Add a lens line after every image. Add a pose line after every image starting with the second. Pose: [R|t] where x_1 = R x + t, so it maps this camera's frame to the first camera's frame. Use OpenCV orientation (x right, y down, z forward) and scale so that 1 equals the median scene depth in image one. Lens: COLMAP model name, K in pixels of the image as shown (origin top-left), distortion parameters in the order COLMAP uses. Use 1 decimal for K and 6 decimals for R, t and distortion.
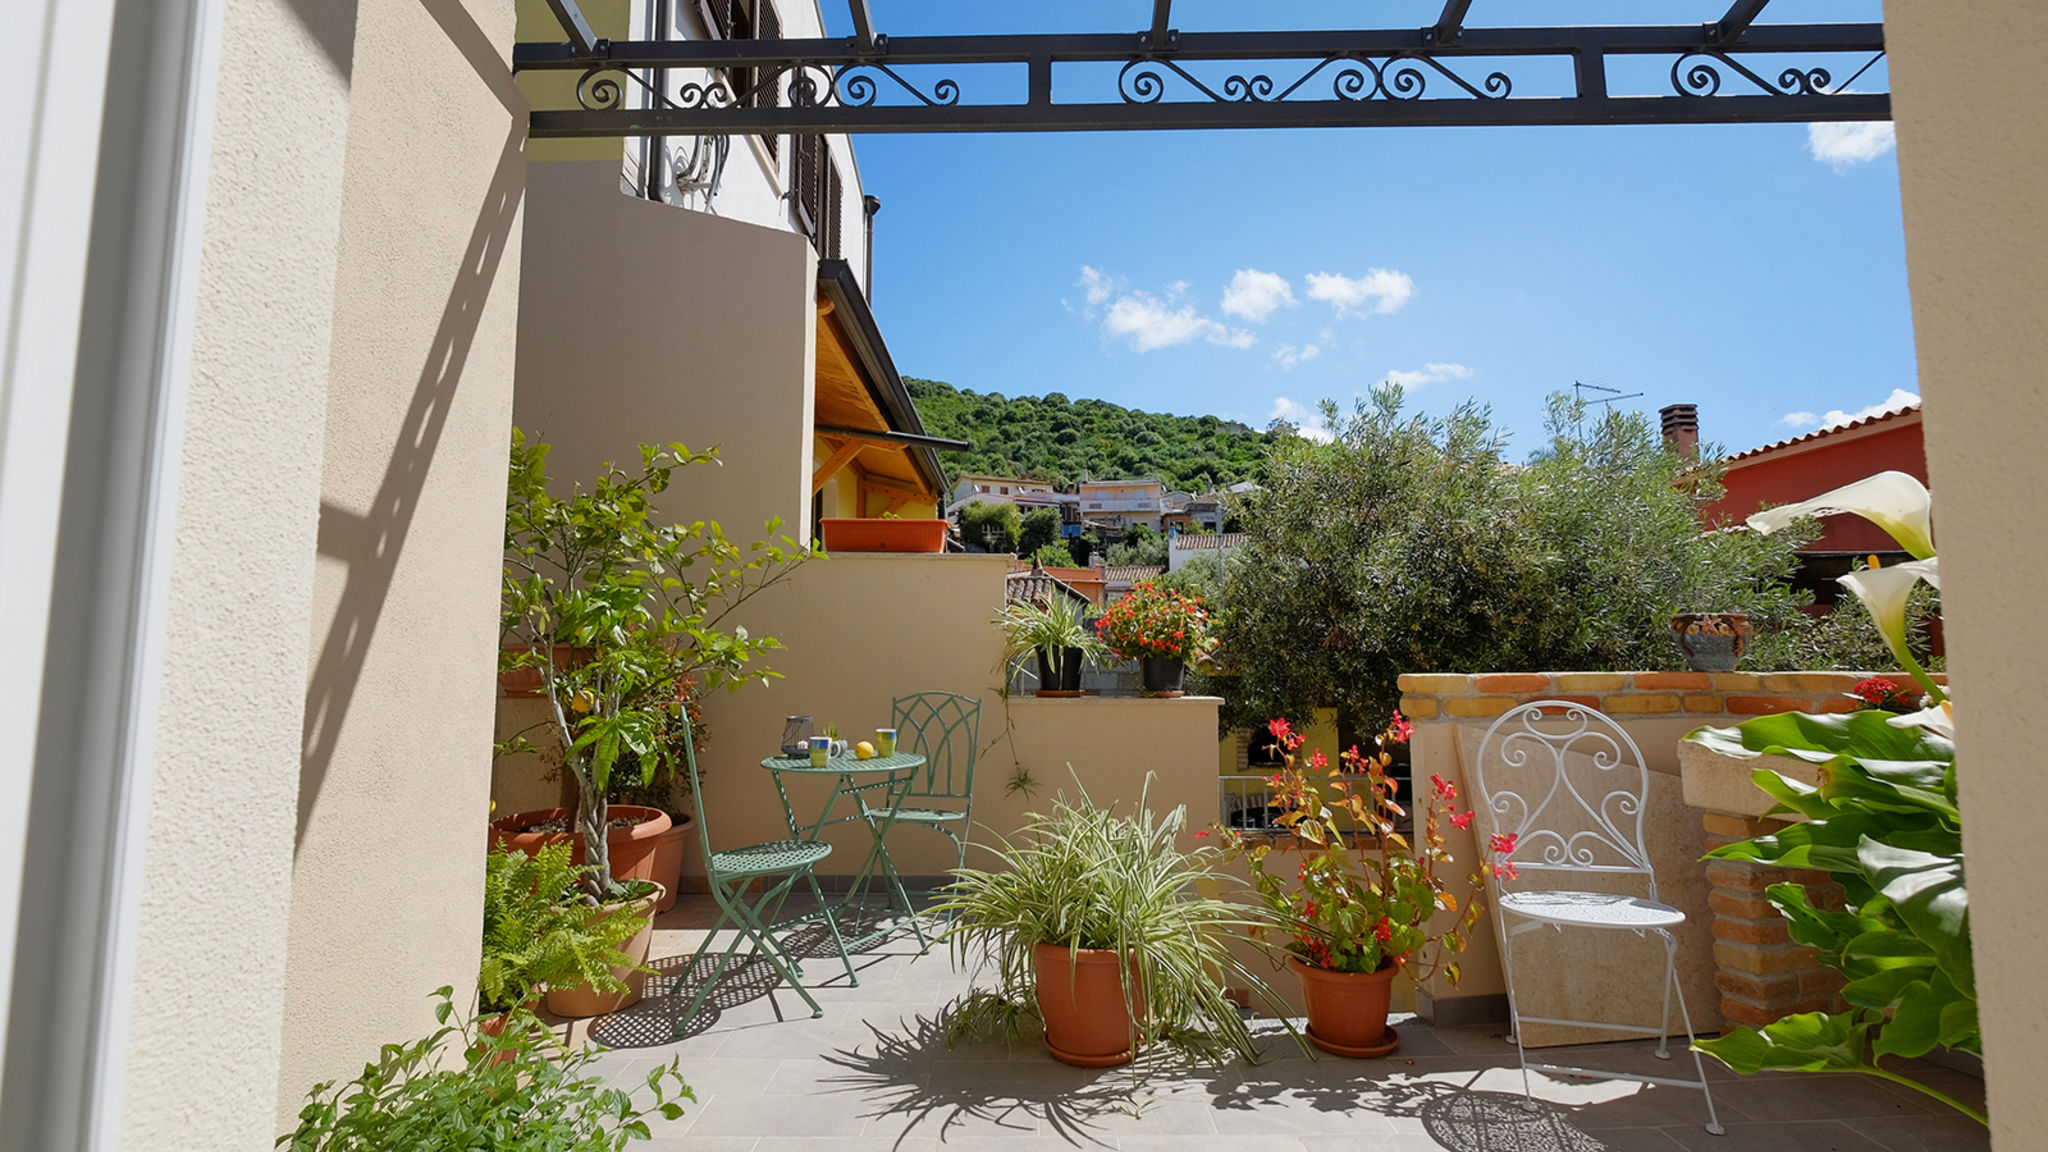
lens RADIAL K [[919.8, 0, 1024.0], [0, 919.8, 576.0], [0, 0, 1]] dist [0.000921, -0.000139]
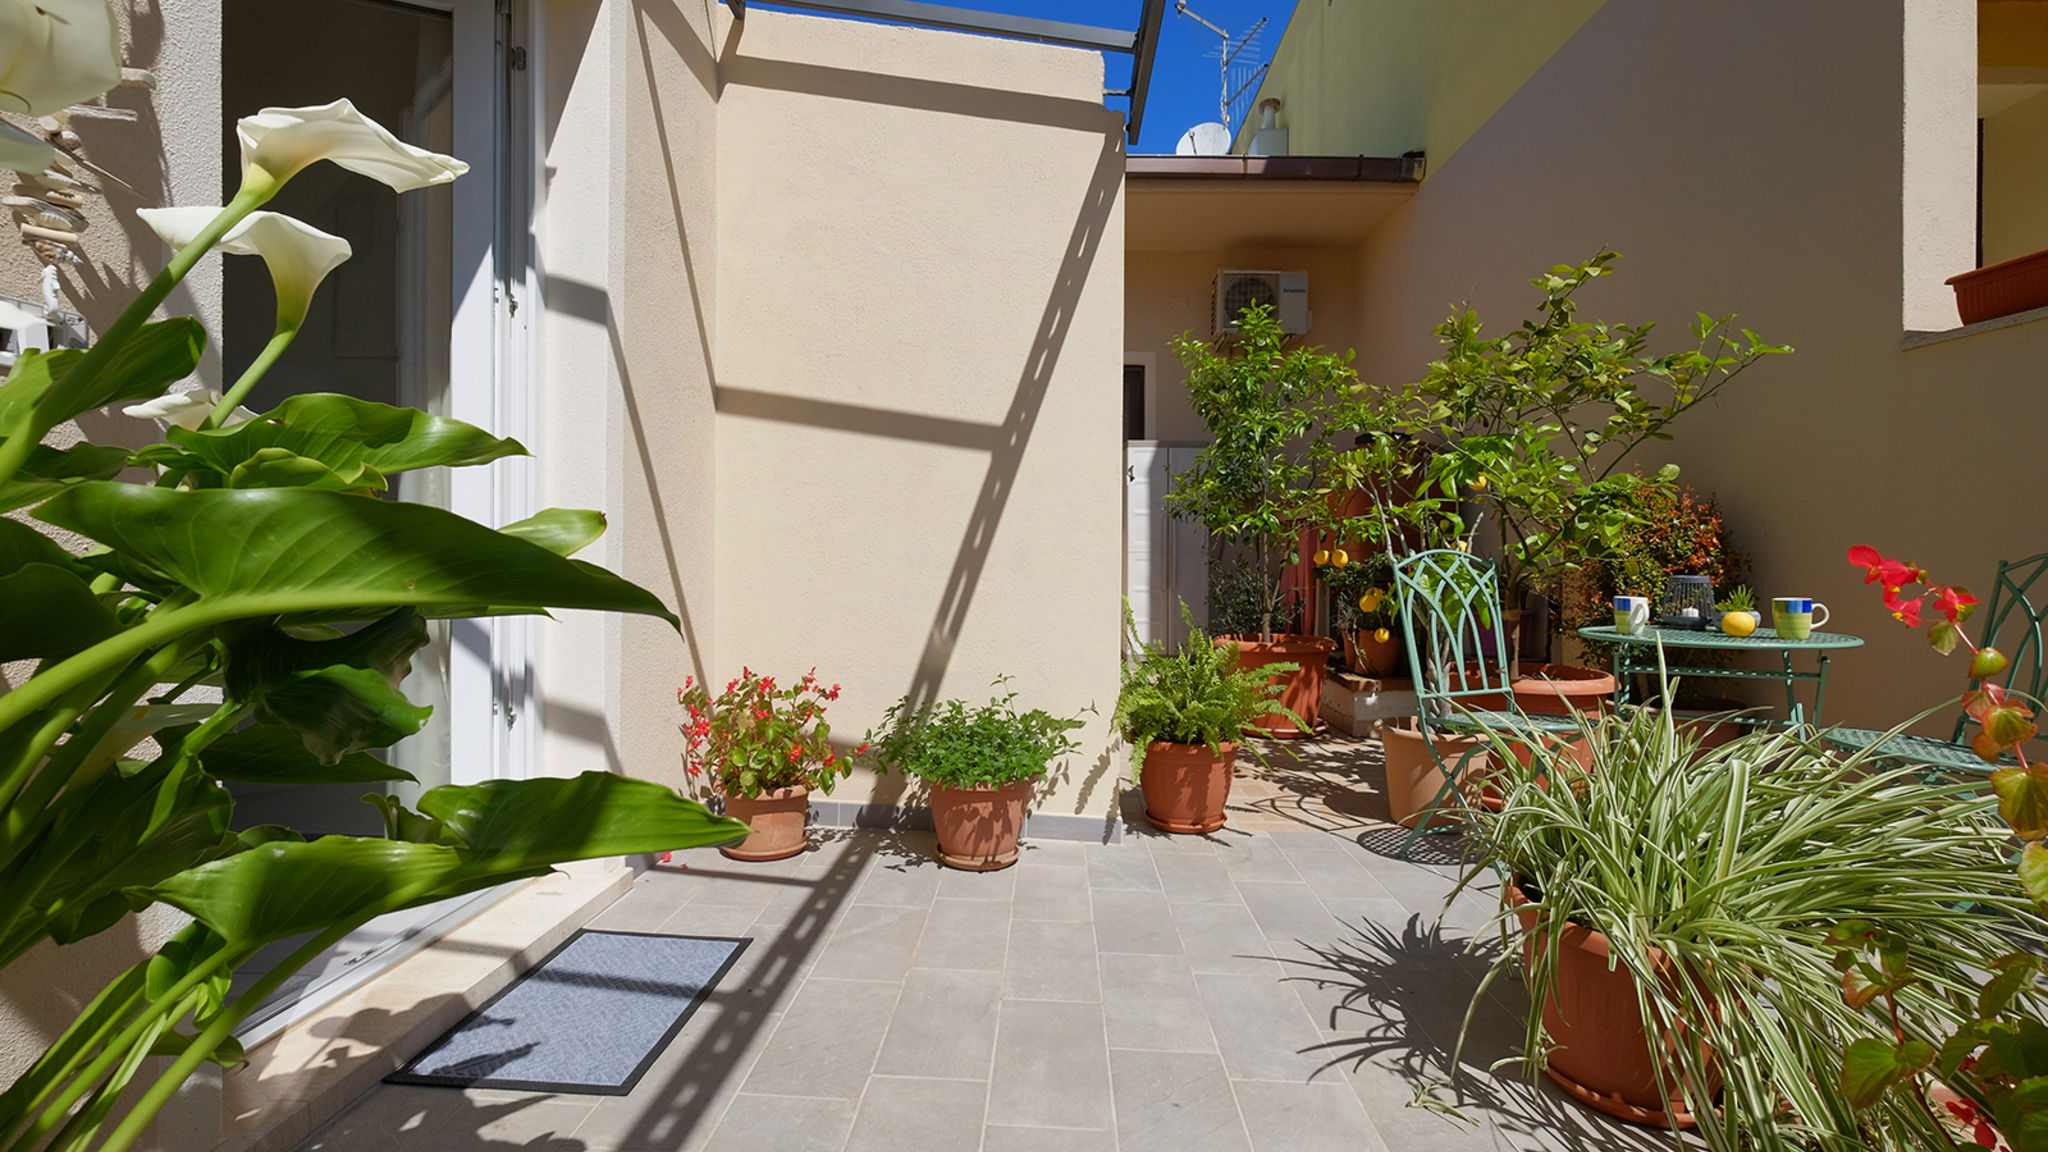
lens RADIAL K [[891.9, 0, 1028.1], [0, 891.9, 568.3], [0, 0, 1]] dist [-0.011397, 0.003657]
pose [[-0.009688, 0.009642, -0.999907, 0.746182], [0.081542, 0.996631, 0.008820, 0.144643], [0.996623, -0.081449, -0.010441, 0.705398]]
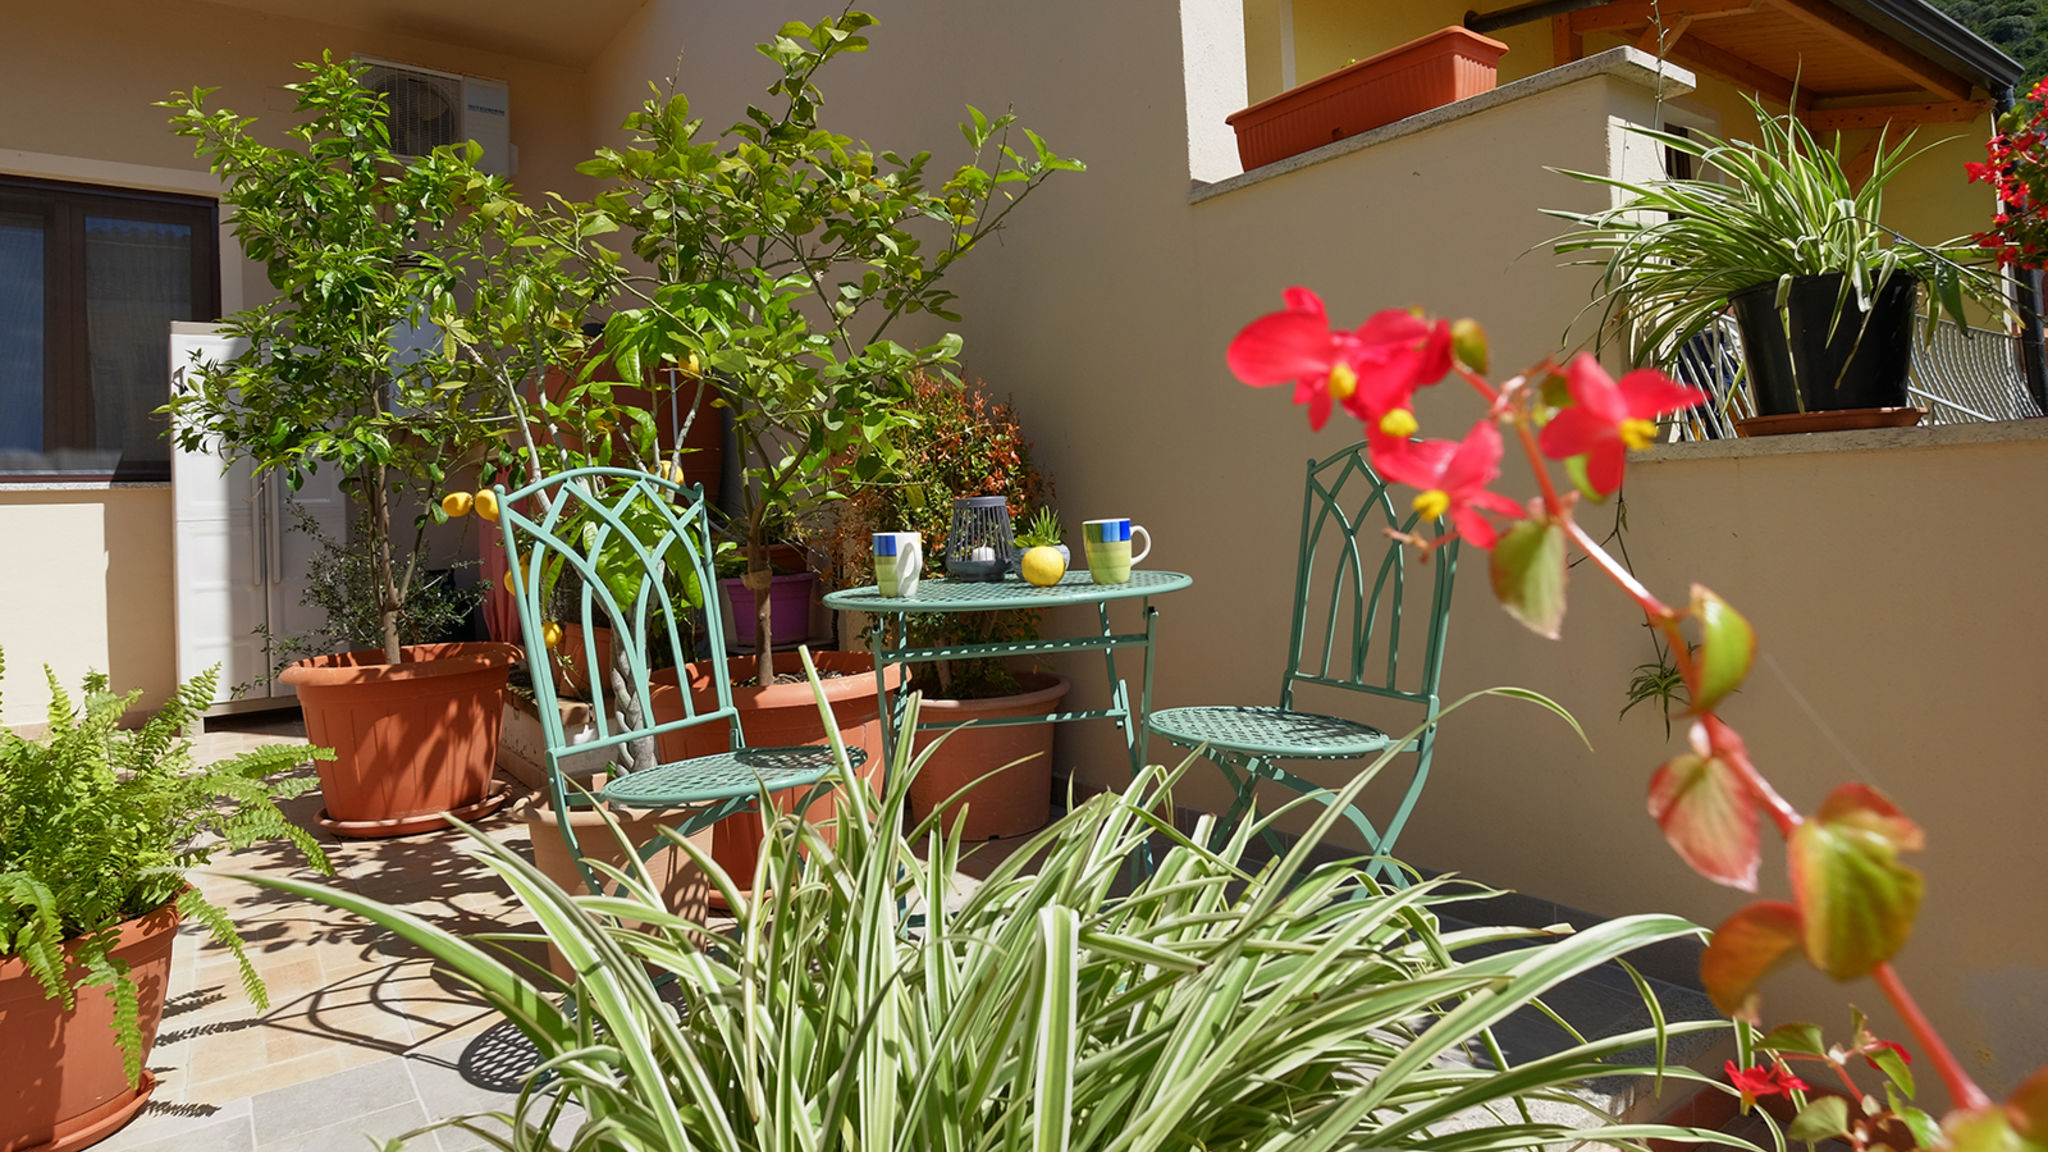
lens RADIAL K [[1133.8, 0, 1020.7], [0, 1133.8, 493.6], [0, 0, 1]] dist [0.003743, 0.000330]
pose [[0.599116, -0.041598, -0.799581, 0.372179], [0.112999, 0.993047, 0.033006, 0.202429], [0.792648, -0.110126, 0.599651, 1.001156]]
